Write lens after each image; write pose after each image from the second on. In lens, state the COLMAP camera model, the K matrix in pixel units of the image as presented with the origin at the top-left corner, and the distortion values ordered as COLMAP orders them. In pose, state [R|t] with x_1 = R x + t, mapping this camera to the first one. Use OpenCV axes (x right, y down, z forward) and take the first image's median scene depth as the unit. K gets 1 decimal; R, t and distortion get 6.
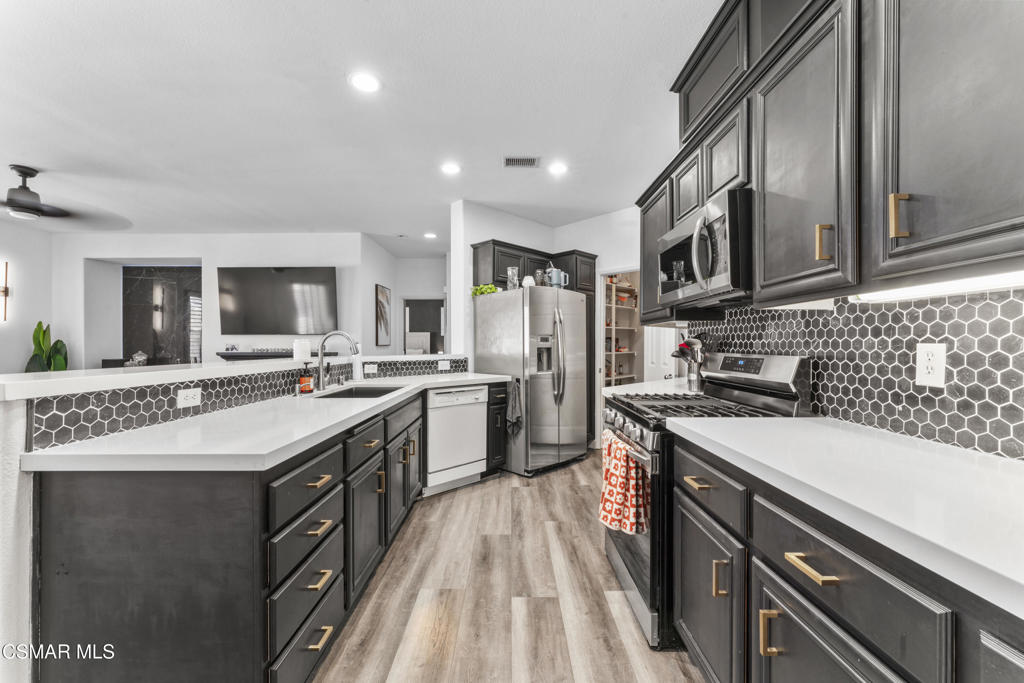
lens RADIAL K [[407.8, 0, 508.4], [0, 407.8, 347.3], [0, 0, 1]] dist [0.000959, 0.000018]
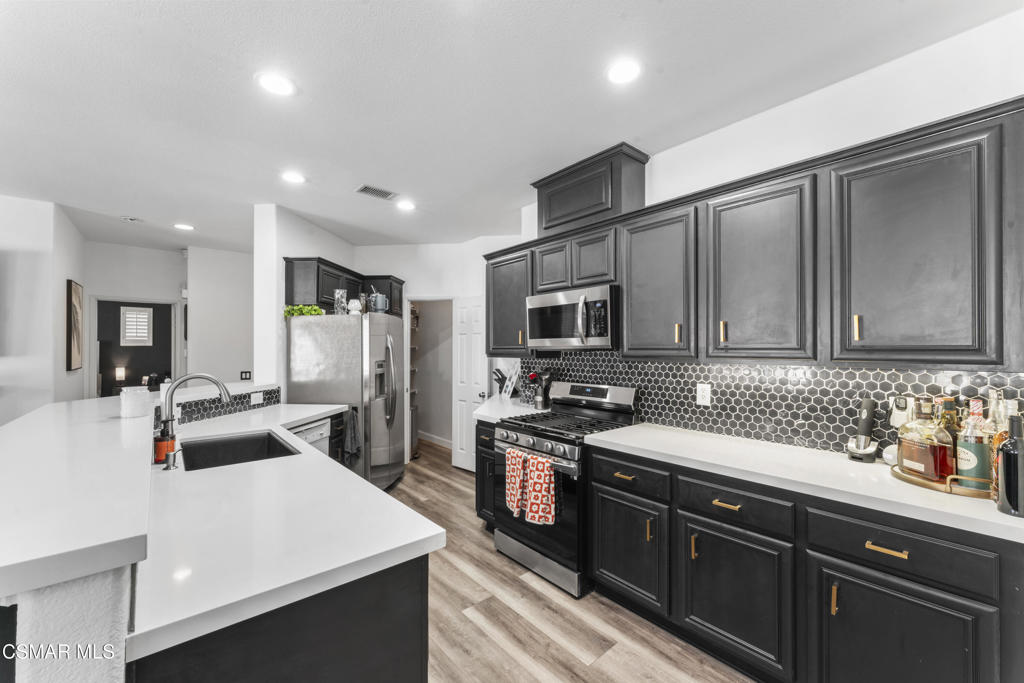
lens RADIAL K [[407.8, 0, 508.4], [0, 407.8, 347.3], [0, 0, 1]] dist [0.000959, 0.000018]
pose [[0.762673, 0.004136, 0.646770, -0.666779], [0.001974, 0.999960, -0.008723, -0.115242], [-0.646781, 0.007930, 0.762635, 0.050540]]
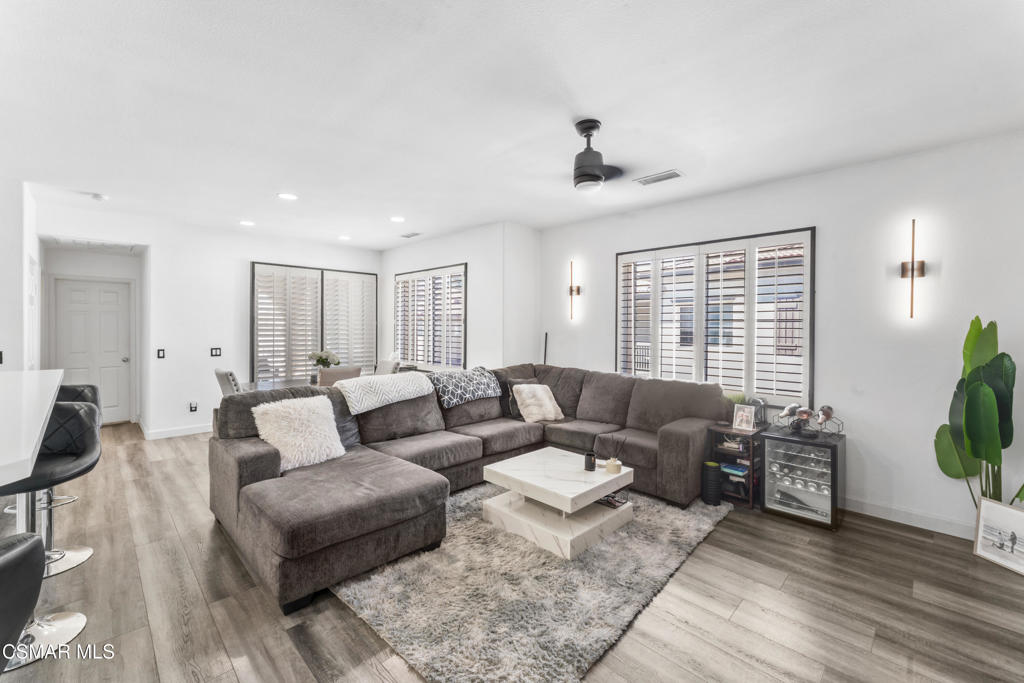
lens RADIAL K [[412.7, 0, 508.6], [0, 412.7, 332.5], [0, 0, 1]] dist [-0.001011, -0.000137]
pose [[-0.698154, 0.011030, -0.715863, -0.991672], [-0.009915, 0.999636, 0.025073, -0.141663], [0.715879, 0.024603, -0.697790, 2.673963]]
